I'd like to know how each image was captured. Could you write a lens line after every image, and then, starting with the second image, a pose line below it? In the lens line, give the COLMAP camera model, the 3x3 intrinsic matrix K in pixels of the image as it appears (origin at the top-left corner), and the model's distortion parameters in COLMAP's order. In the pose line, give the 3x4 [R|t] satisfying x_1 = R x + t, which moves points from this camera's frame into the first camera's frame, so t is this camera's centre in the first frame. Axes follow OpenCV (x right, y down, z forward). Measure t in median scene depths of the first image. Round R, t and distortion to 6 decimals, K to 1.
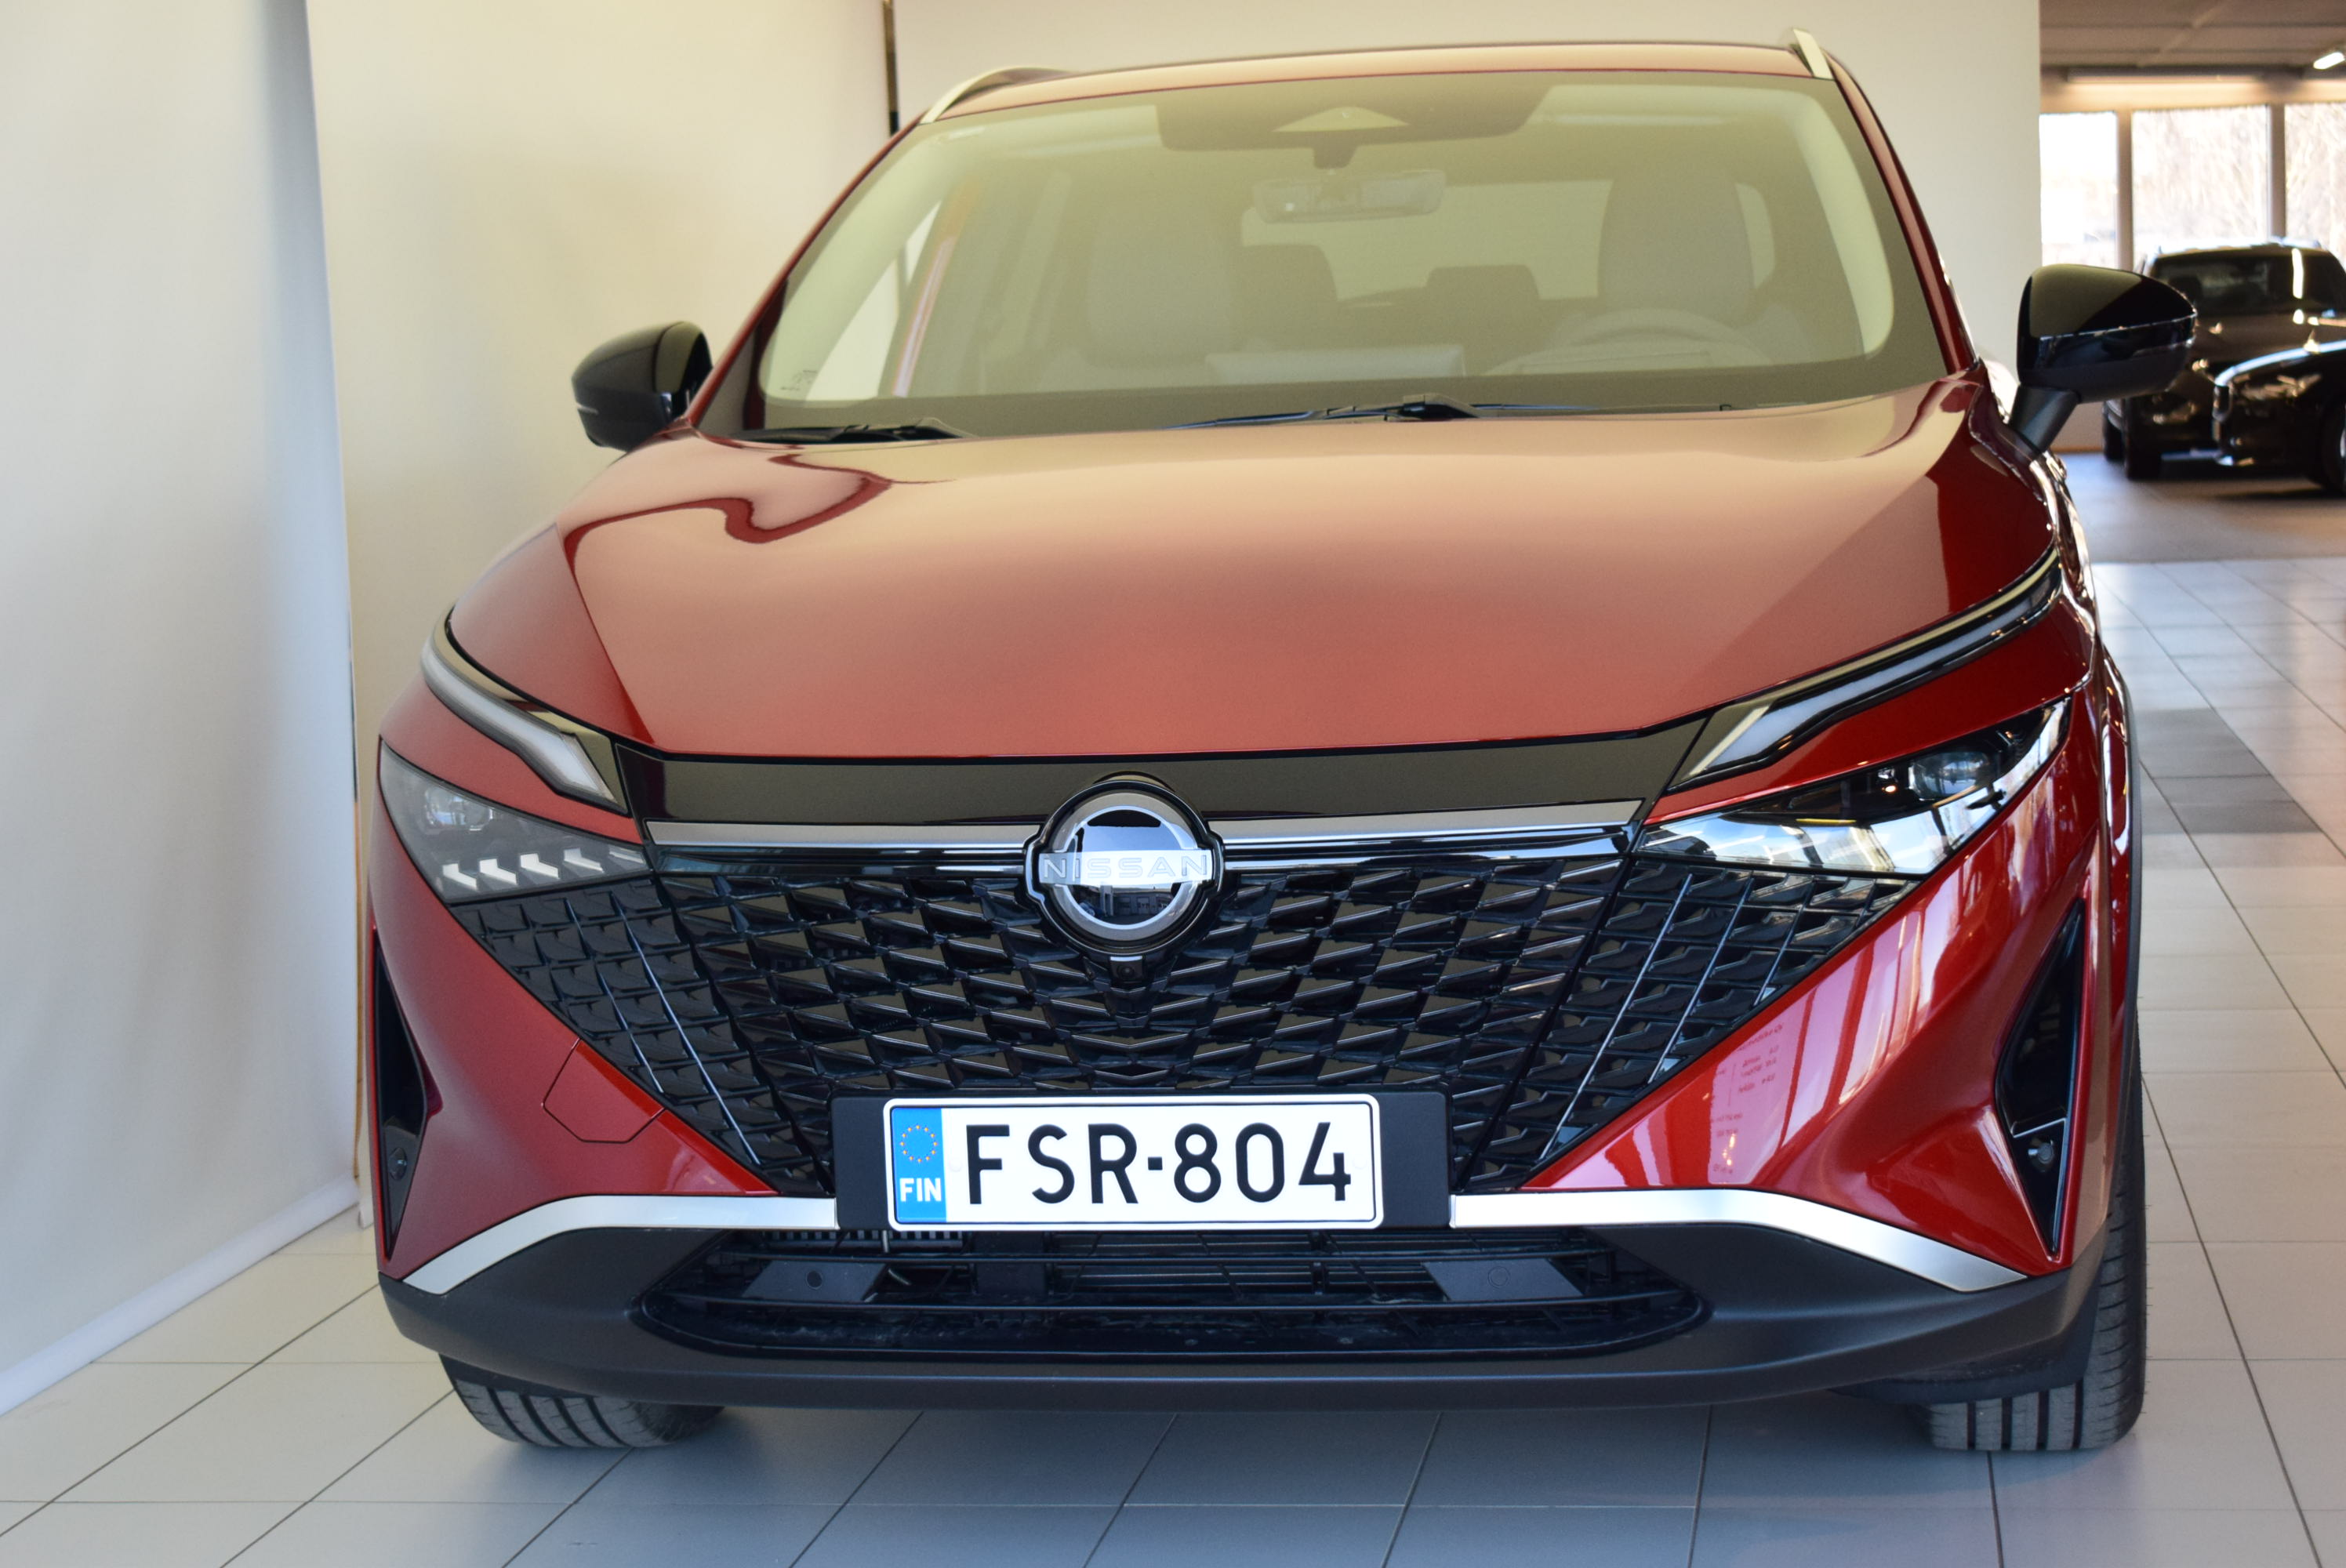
lens RADIAL K [[4130.7, 0, 1173.0], [0, 4130.7, 784.0], [0, 0, 1]] dist [0.015574, 0.009993]
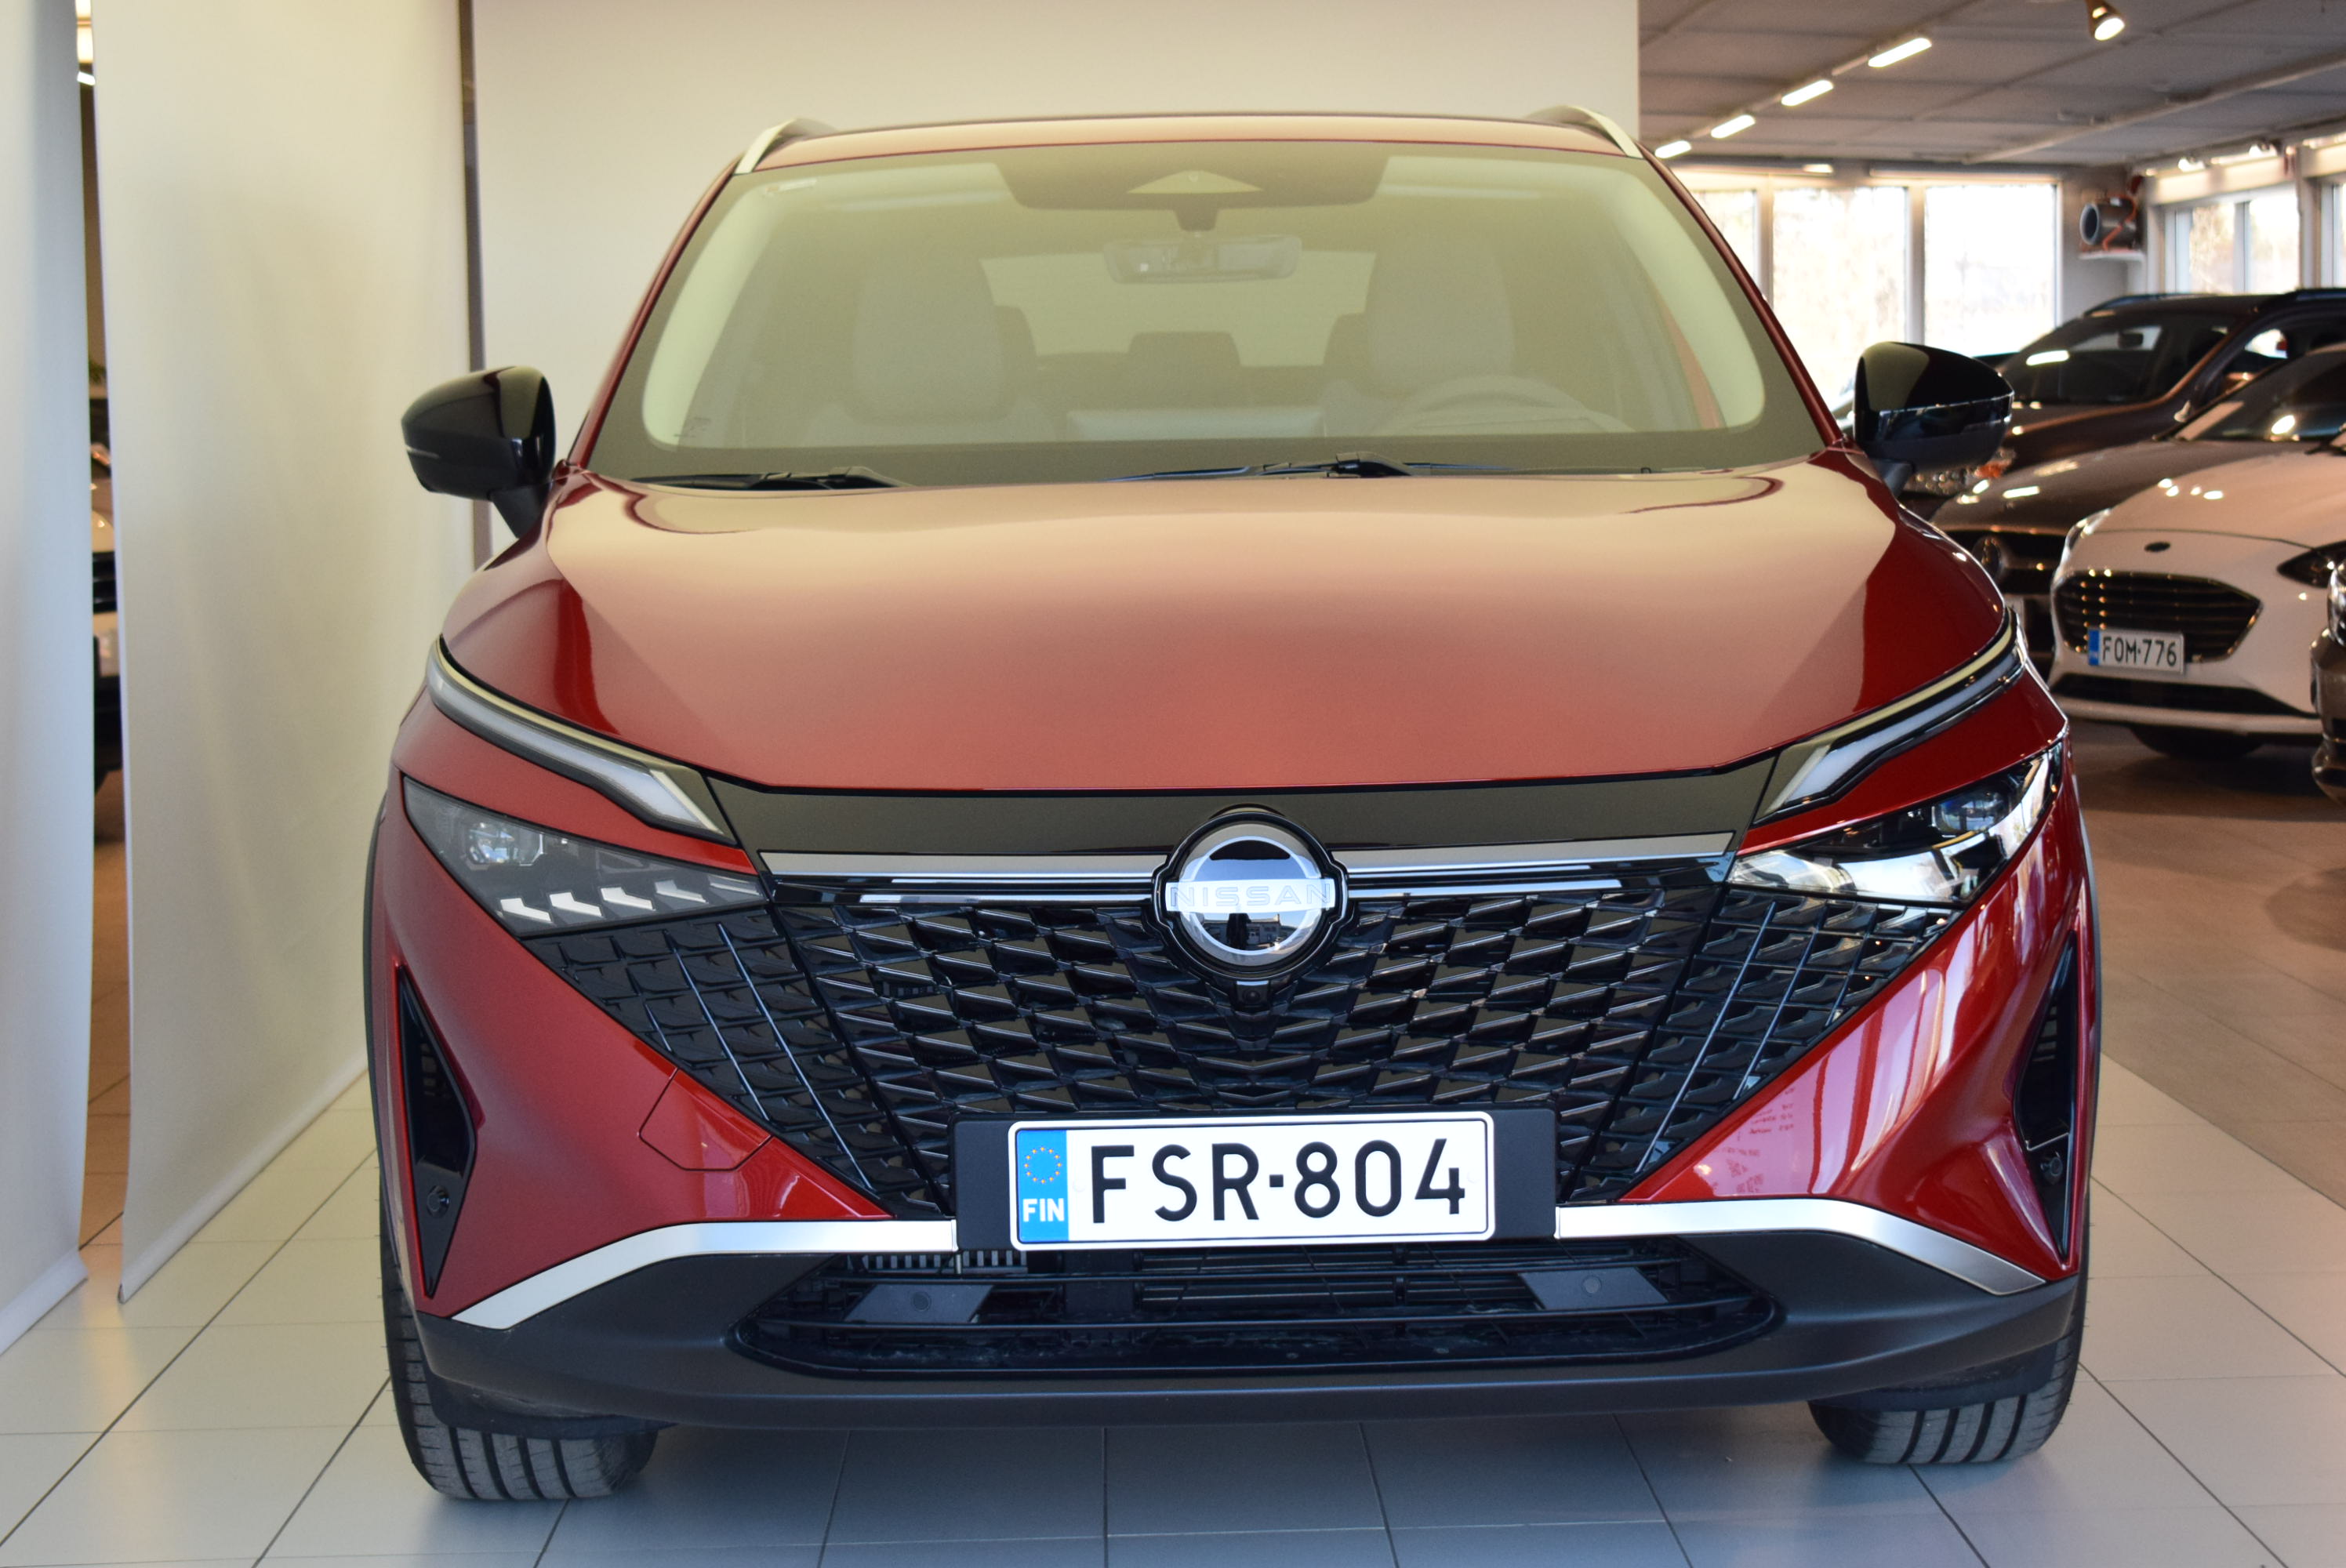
lens RADIAL K [[4432.0, 0, 1173.0], [0, 4432.0, 784.0], [0, 0, 1]] dist [0.004890, 0.121342]
pose [[0.982955, 0.006069, 0.183747, -0.233821], [-0.001591, 0.999698, -0.024510, 0.019224], [-0.183840, 0.023800, 0.982668, -0.093540]]
